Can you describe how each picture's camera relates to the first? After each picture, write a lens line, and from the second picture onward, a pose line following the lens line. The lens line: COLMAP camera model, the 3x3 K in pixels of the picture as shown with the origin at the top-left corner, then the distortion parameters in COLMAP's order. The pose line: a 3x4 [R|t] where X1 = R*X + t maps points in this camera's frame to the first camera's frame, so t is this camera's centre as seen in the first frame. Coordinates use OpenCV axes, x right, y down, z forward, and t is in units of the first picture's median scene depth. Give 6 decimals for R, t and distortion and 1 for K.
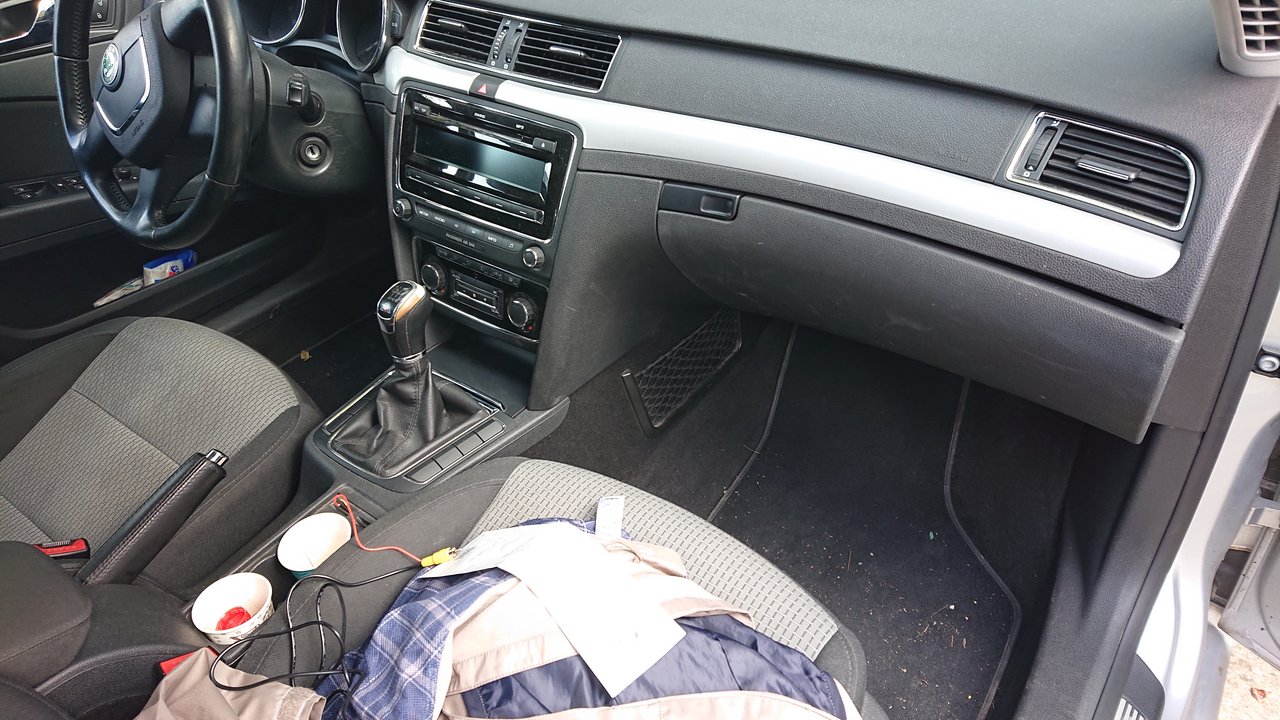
lens RADIAL K [[849.2, 0, 640.0], [0, 849.2, 360.0], [0, 0, 1]] dist [0.183160, -0.235980]
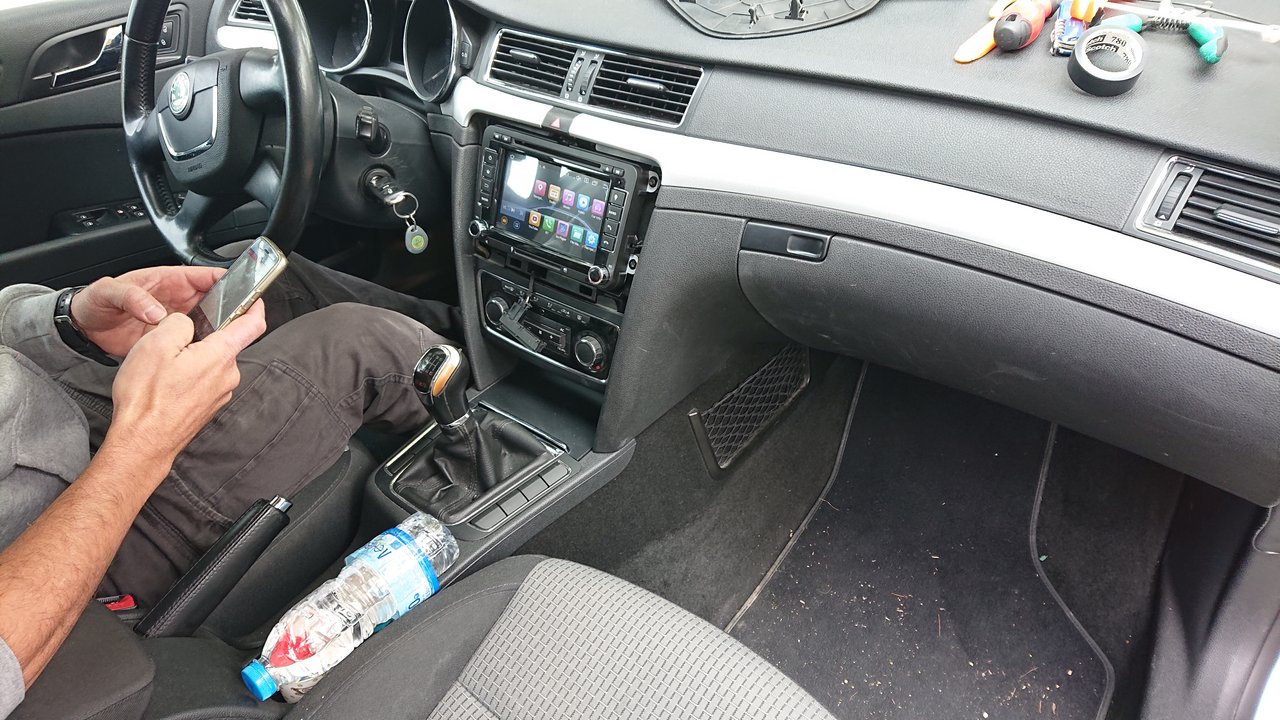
lens RADIAL K [[856.7, 0, 640.0], [0, 856.7, 360.0], [0, 0, 1]] dist [0.165398, -0.222333]
pose [[0.999113, 0.011988, -0.040375, -0.043607], [-0.012479, 0.999851, -0.011928, -0.036004], [0.040226, 0.012421, 0.999113, 0.038737]]
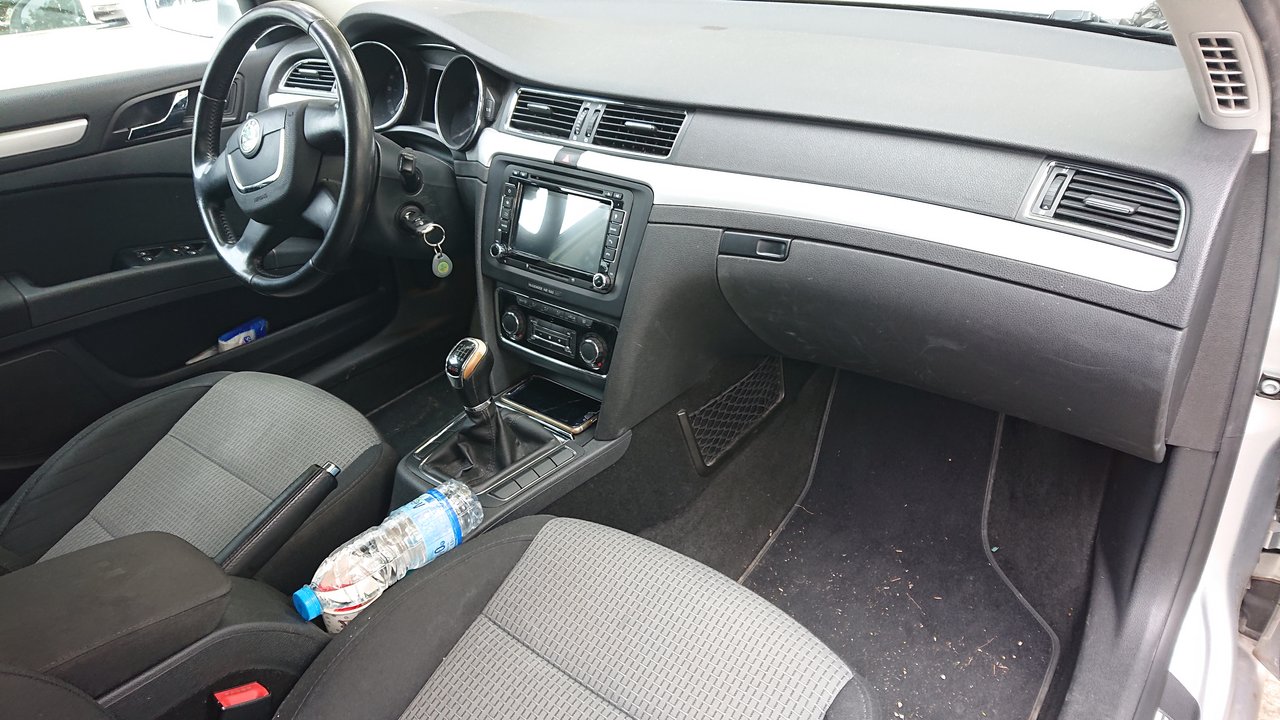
lens RADIAL K [[849.2, 0, 640.0], [0, 849.2, 360.0], [0, 0, 1]] dist [0.183160, -0.235980]
pose [[0.999605, 0.004968, -0.027661, -0.045751], [-0.008228, 0.992861, -0.118996, 0.090916], [0.026873, 0.119176, 0.992509, -0.111806]]
